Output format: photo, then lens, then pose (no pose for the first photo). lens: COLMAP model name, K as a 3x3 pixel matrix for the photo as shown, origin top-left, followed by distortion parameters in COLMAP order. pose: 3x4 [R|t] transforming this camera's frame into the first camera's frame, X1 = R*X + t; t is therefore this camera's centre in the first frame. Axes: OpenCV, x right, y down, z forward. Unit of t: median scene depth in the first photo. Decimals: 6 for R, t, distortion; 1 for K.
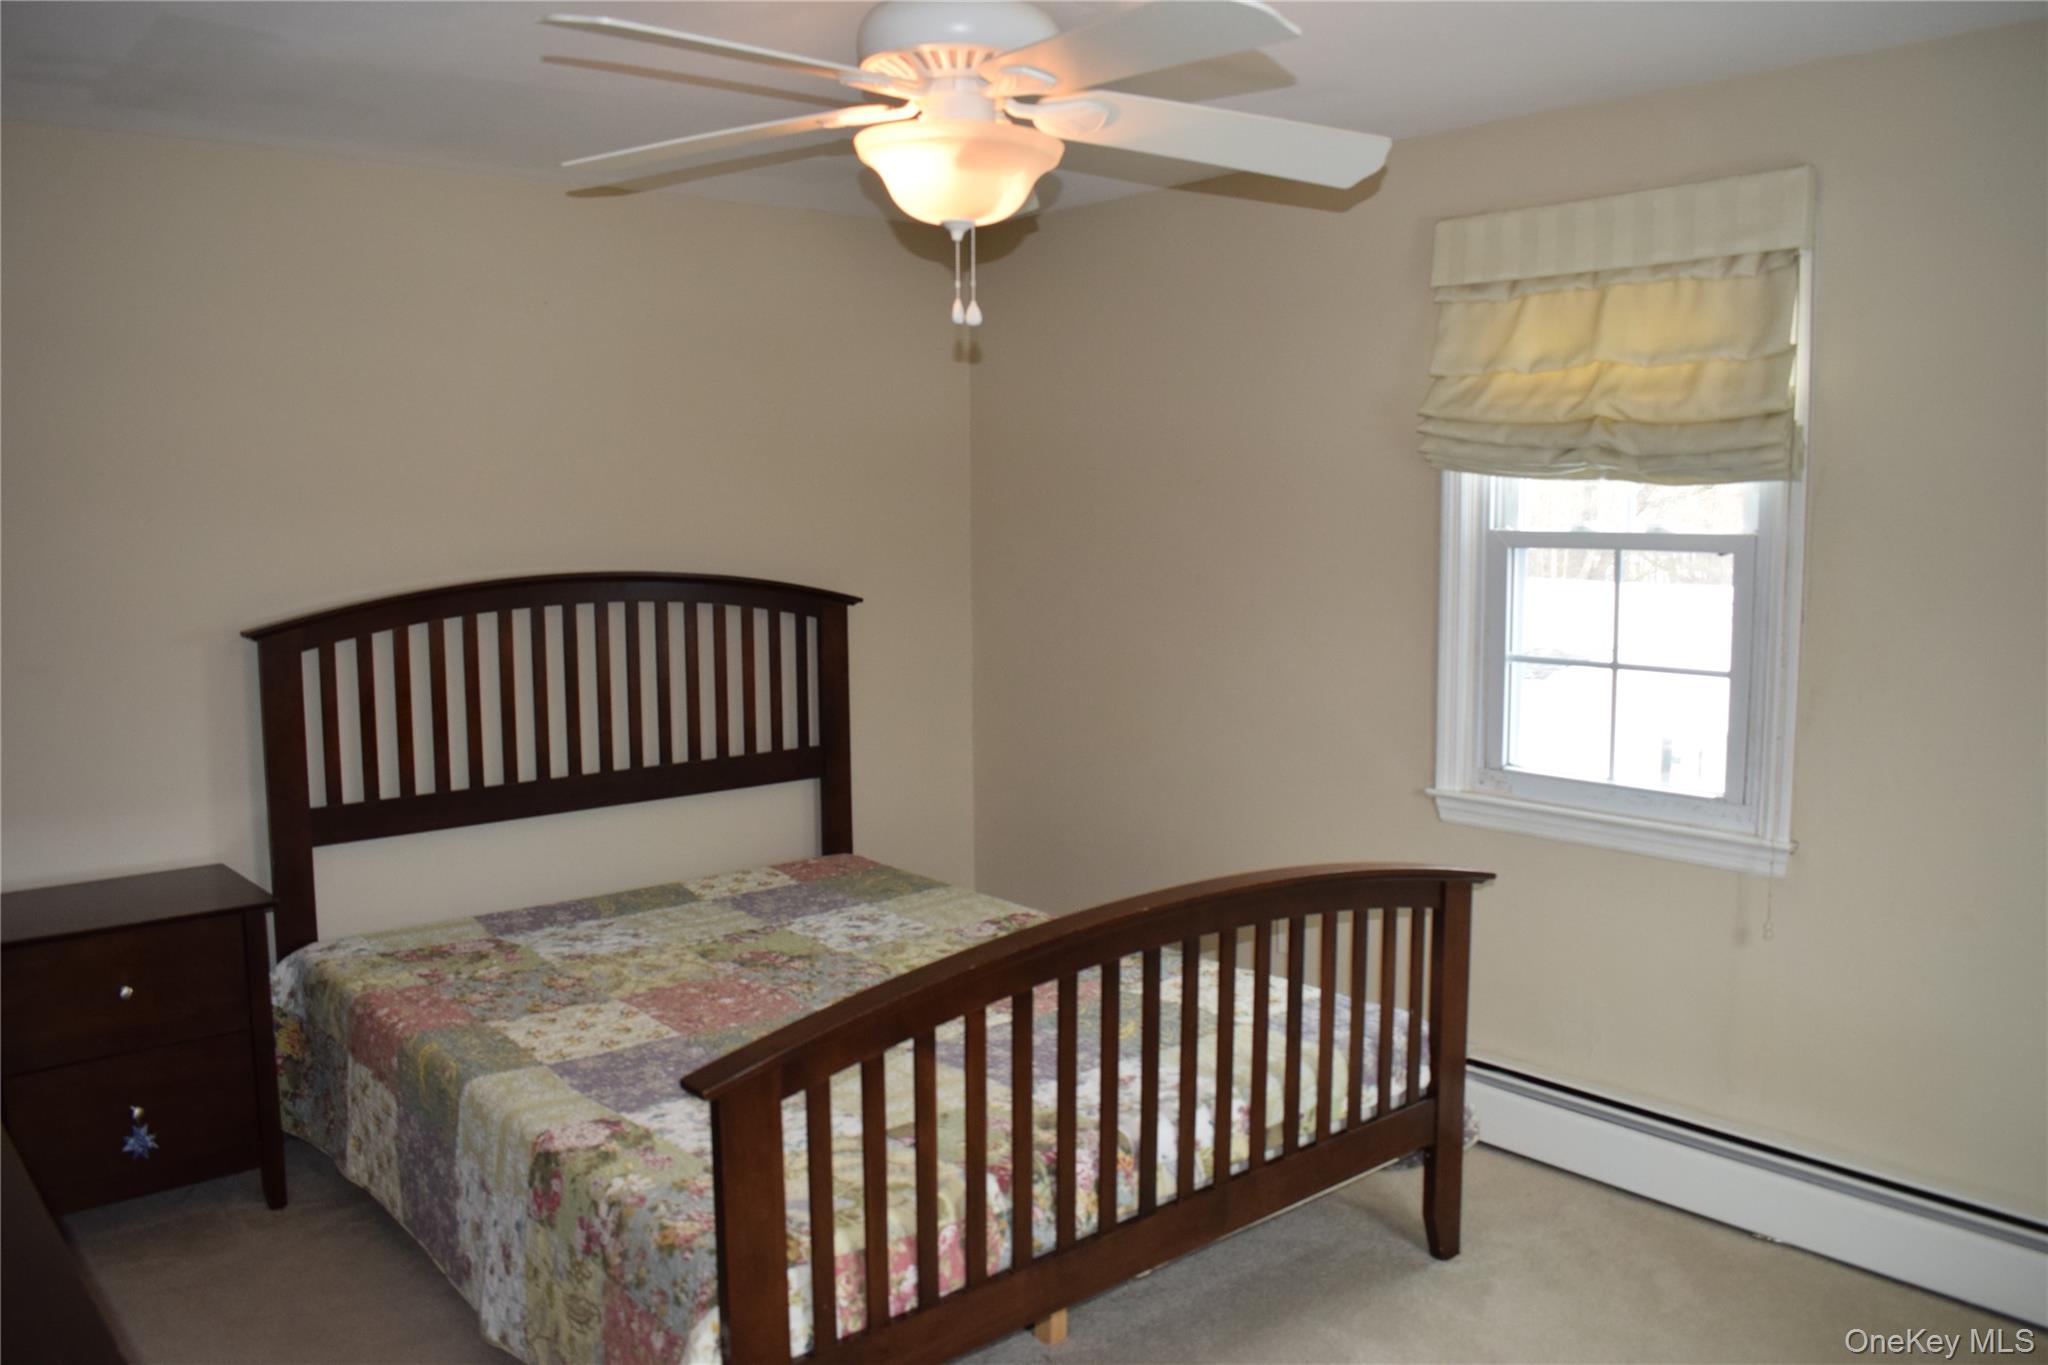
lens RADIAL K [[1618.0, 0, 1012.9], [0, 1618.0, 678.7], [0, 0, 1]] dist [-0.080617, 0.001097]
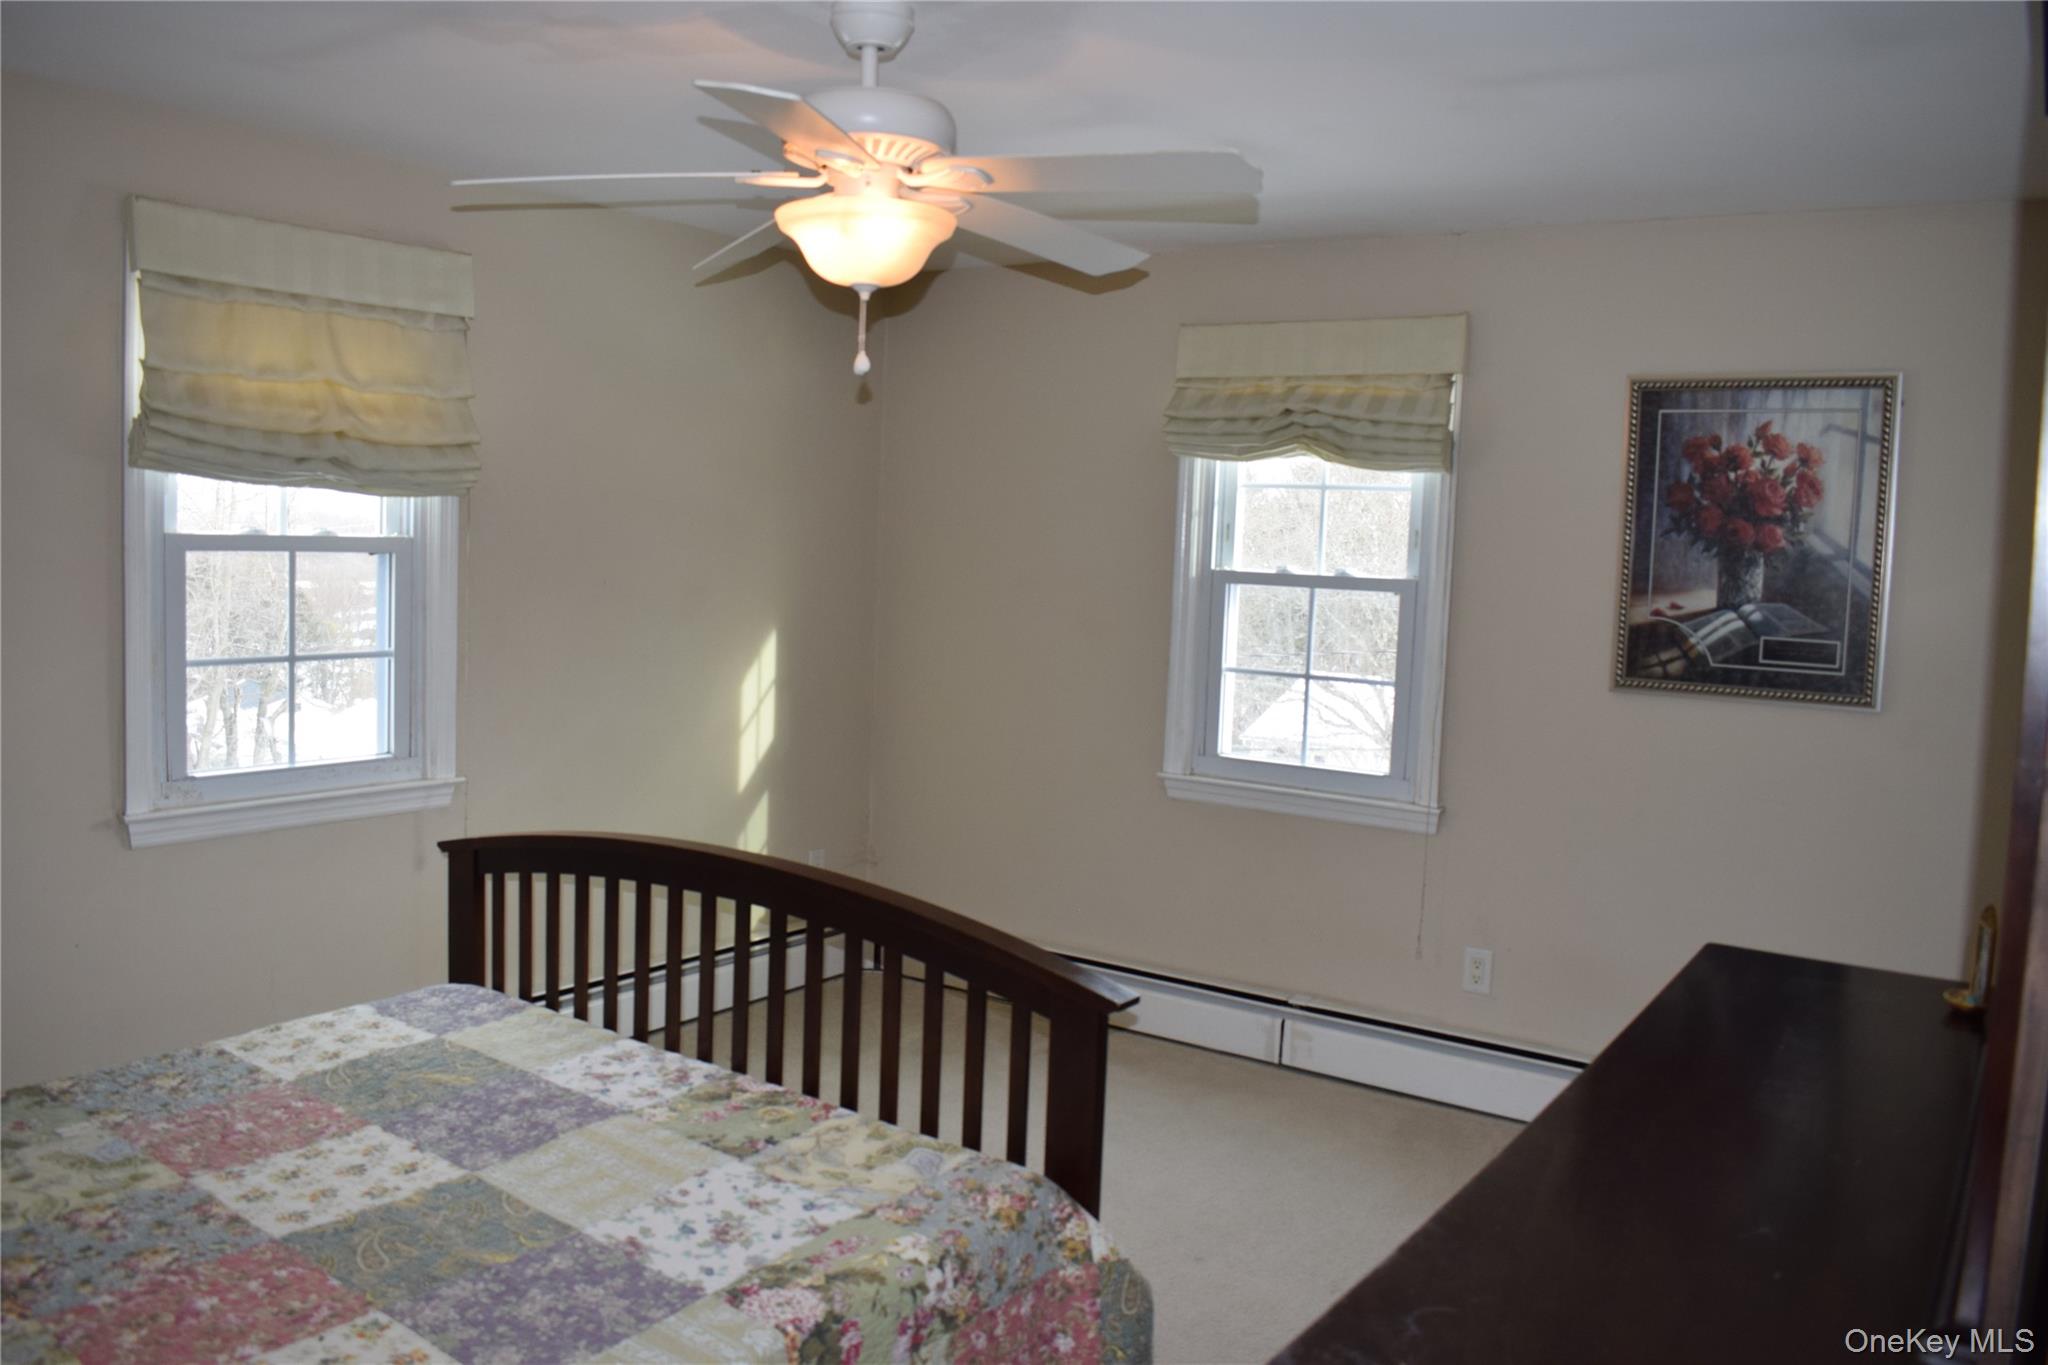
lens RADIAL K [[1618.0, 0, 1015.1], [0, 1618.0, 679.2], [0, 0, 1]] dist [-0.080617, 0.001097]
pose [[-0.272949, -0.087399, 0.958050, -0.837883], [0.066446, 0.991774, 0.109406, -0.083873], [-0.959731, 0.093521, -0.264897, 0.862363]]
